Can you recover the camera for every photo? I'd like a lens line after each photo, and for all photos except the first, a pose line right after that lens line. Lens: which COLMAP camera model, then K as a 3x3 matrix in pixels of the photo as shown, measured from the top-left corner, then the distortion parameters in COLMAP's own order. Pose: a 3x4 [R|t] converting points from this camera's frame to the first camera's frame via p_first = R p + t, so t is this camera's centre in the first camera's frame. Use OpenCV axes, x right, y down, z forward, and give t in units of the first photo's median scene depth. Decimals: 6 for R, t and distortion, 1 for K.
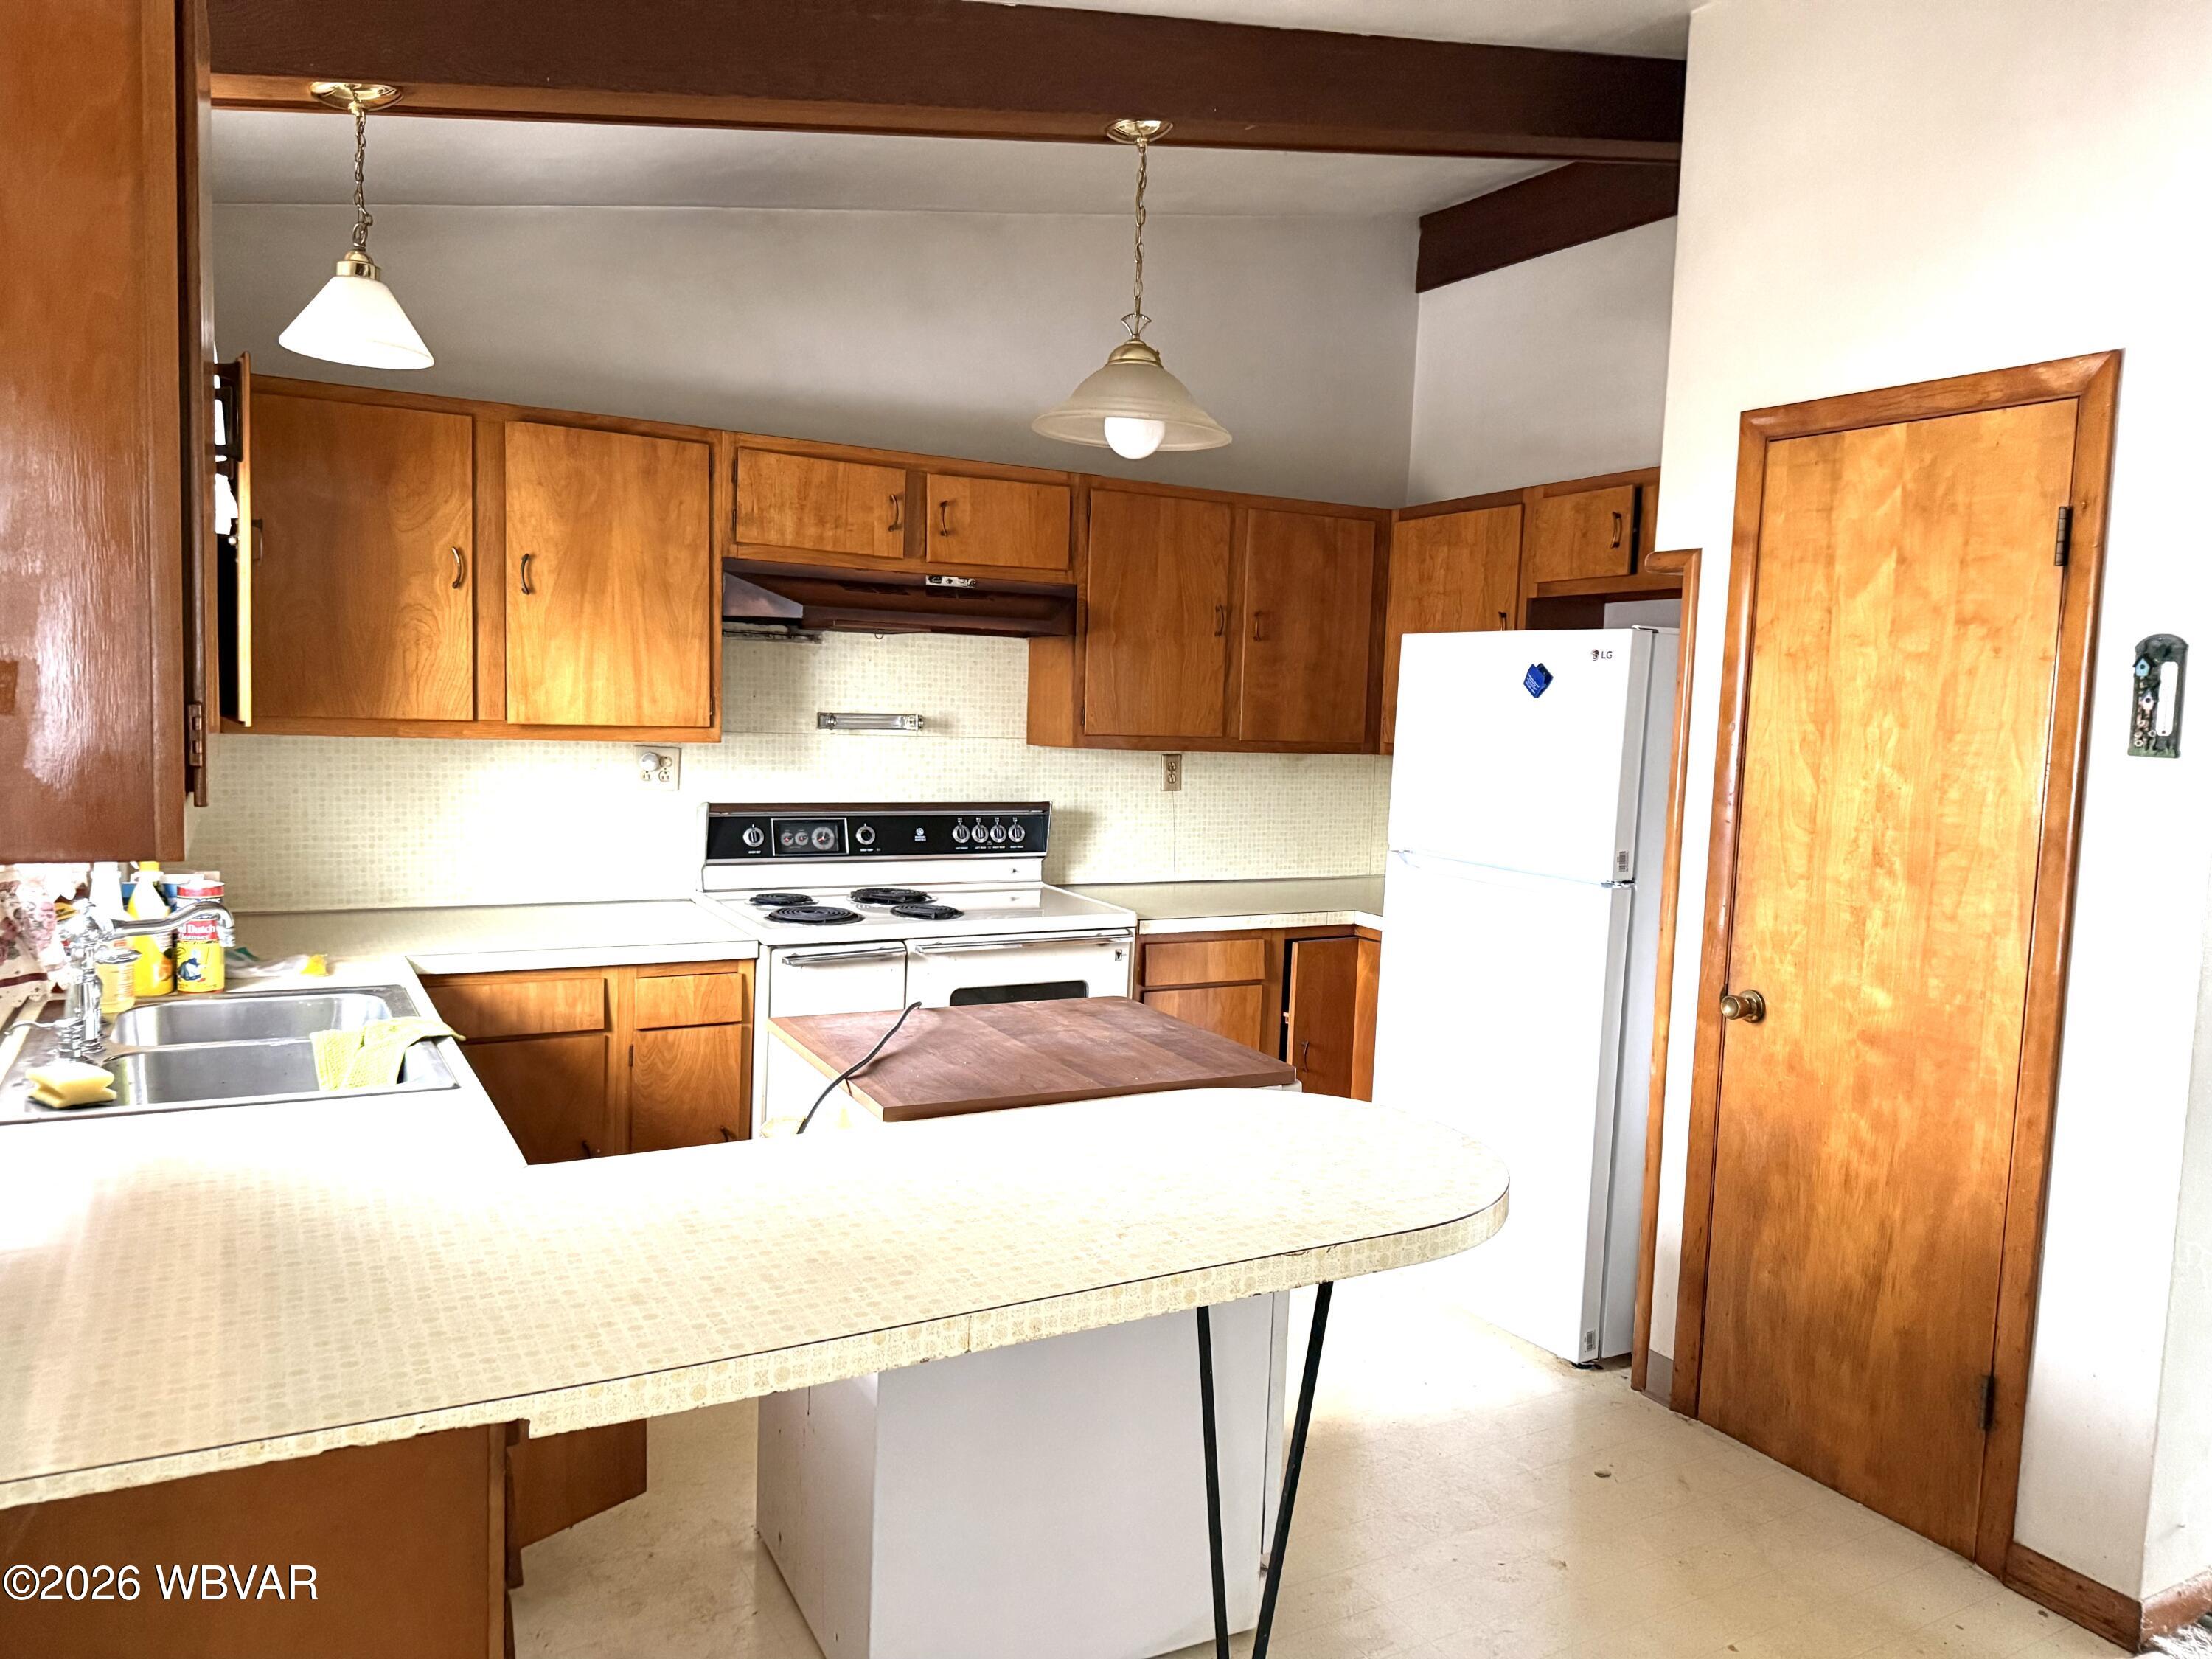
lens RADIAL K [[1555.1, 0, 1148.1], [0, 1555.1, 838.2], [0, 0, 1]] dist [0.064828, -0.083153]
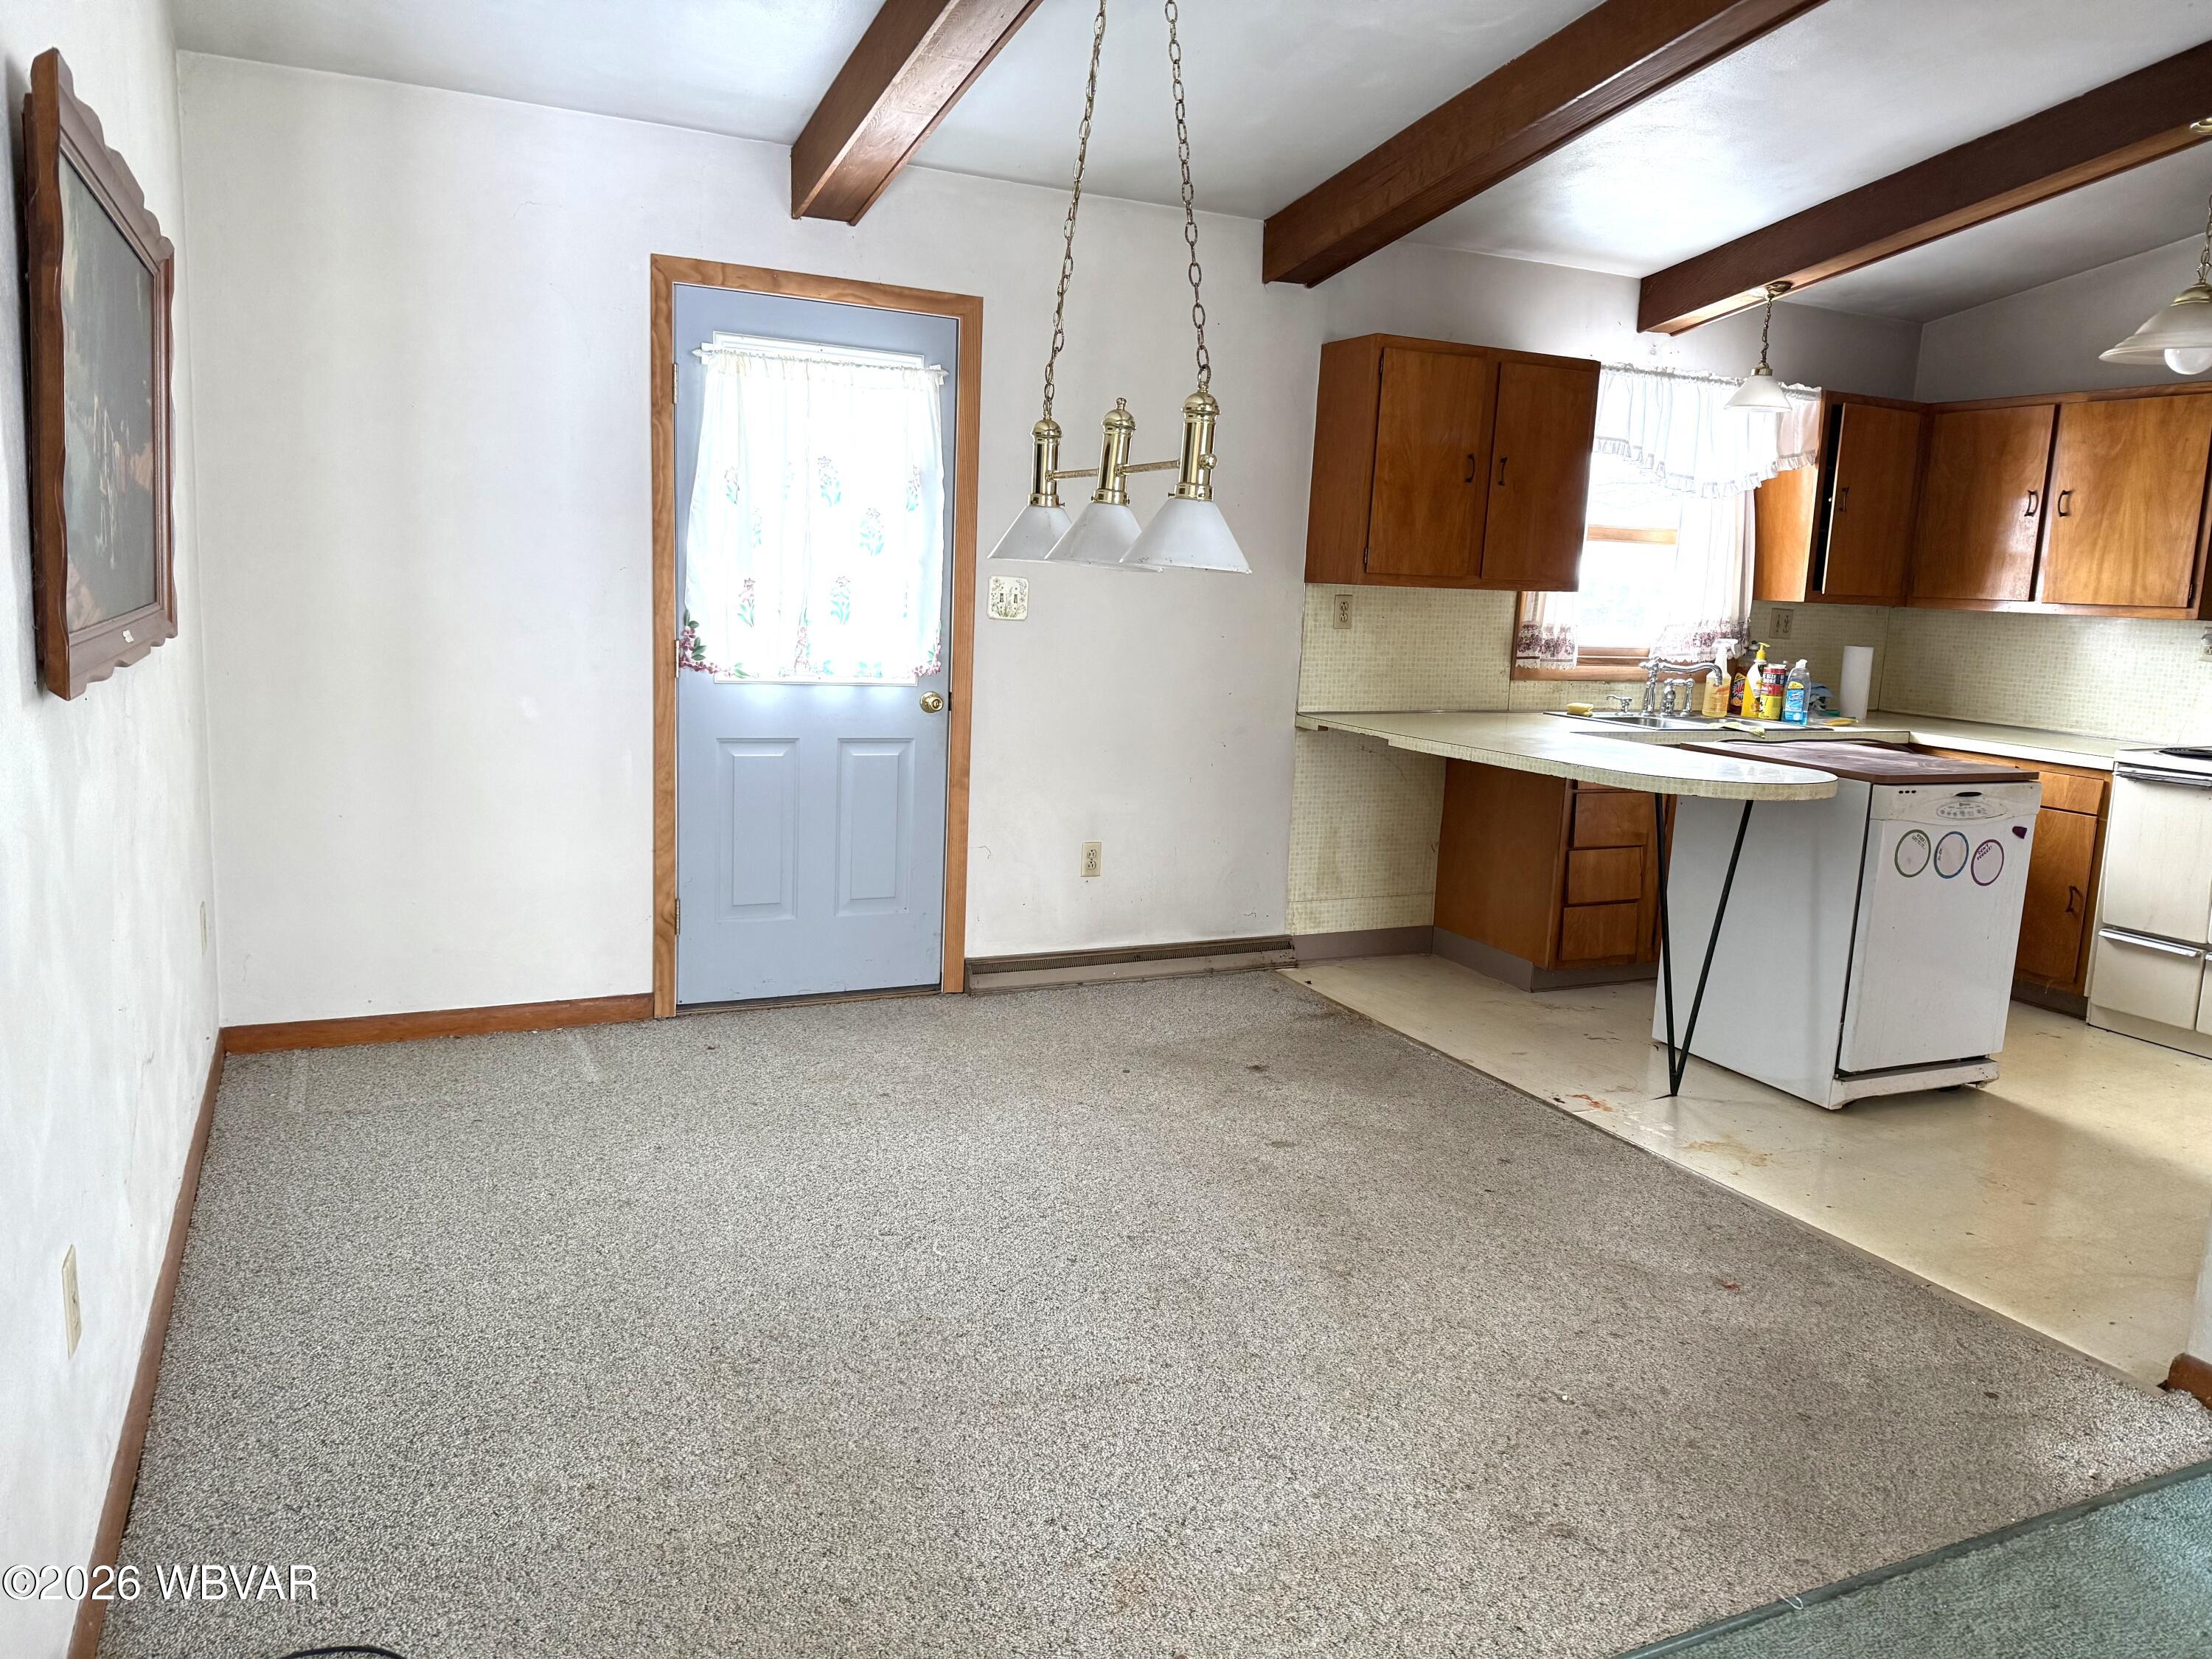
lens RADIAL K [[1555.1, 0, 1117.3], [0, 1555.1, 827.6], [0, 0, 1]] dist [0.064828, -0.083153]
pose [[-0.054070, 0.123188, -0.990909, 1.191450], [-0.135782, 0.982236, 0.129519, 0.066604], [0.989262, 0.141550, -0.036383, 0.192458]]
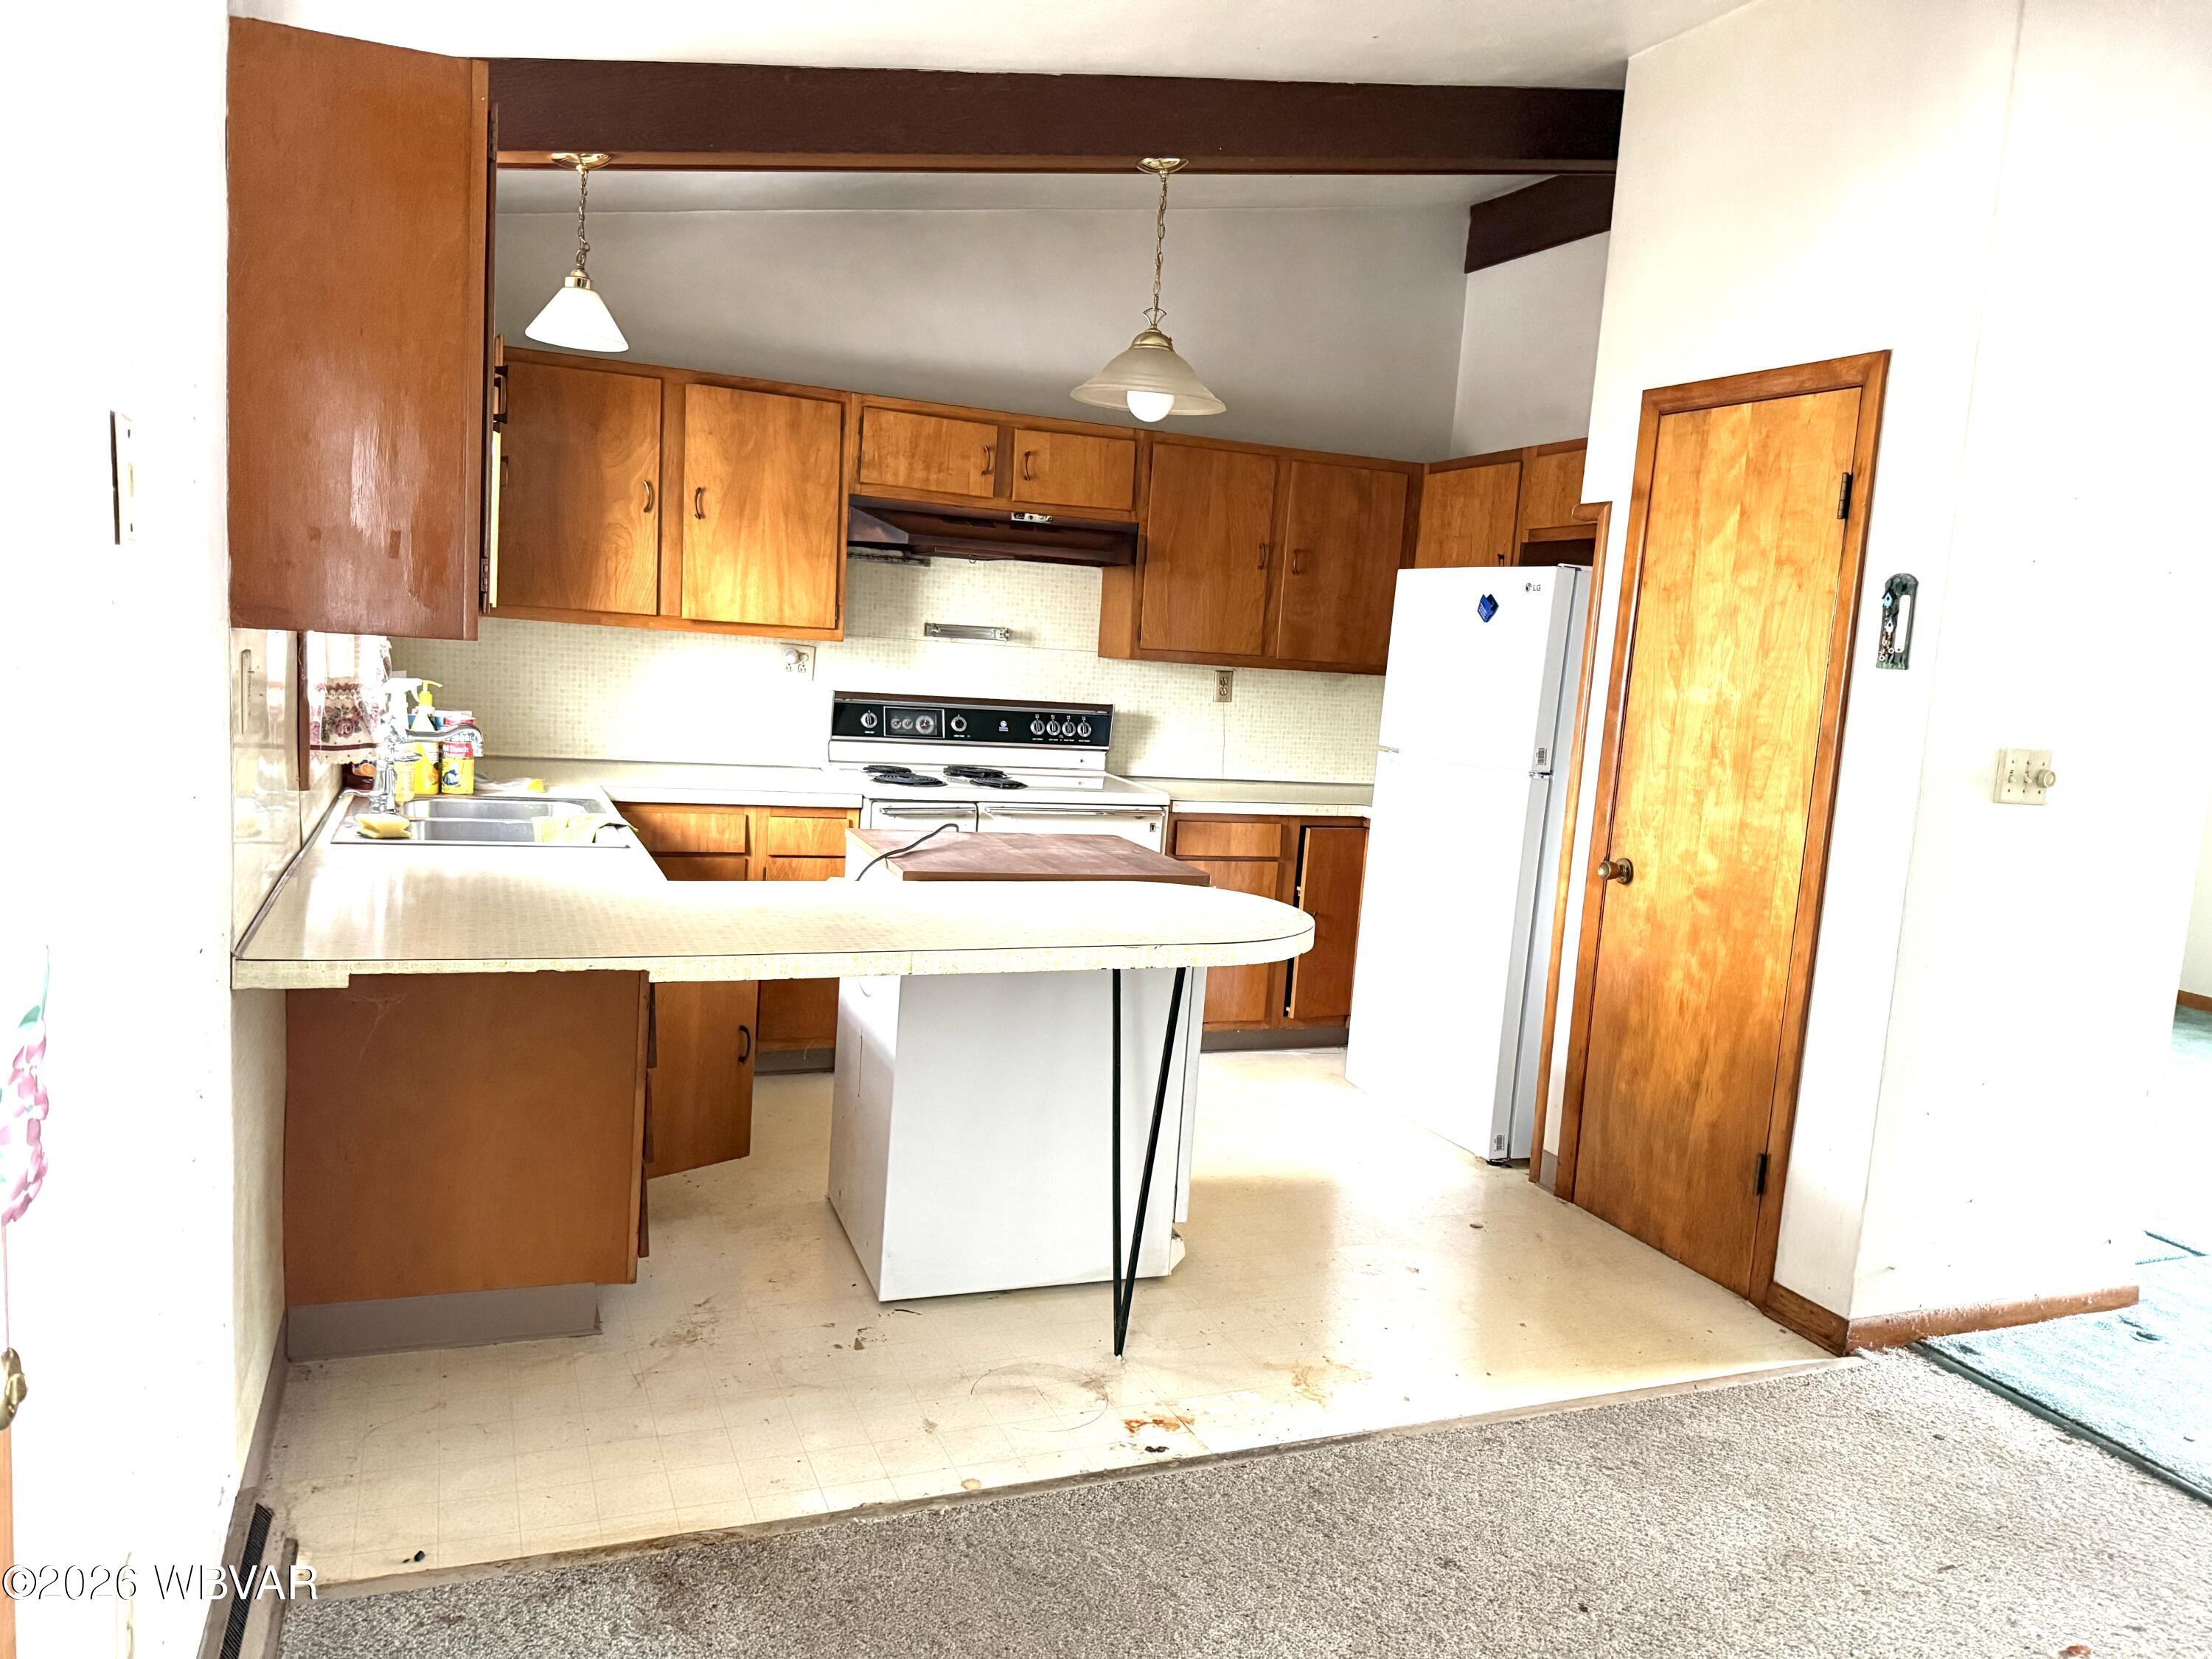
lens RADIAL K [[1555.1, 0, 1137.2], [0, 1555.1, 833.1], [0, 0, 1]] dist [0.064828, -0.083153]
pose [[0.991921, 0.046274, -0.118113, 0.129285], [-0.042936, 0.998607, 0.030653, 0.048937], [0.119367, -0.025334, 0.992527, -0.248591]]
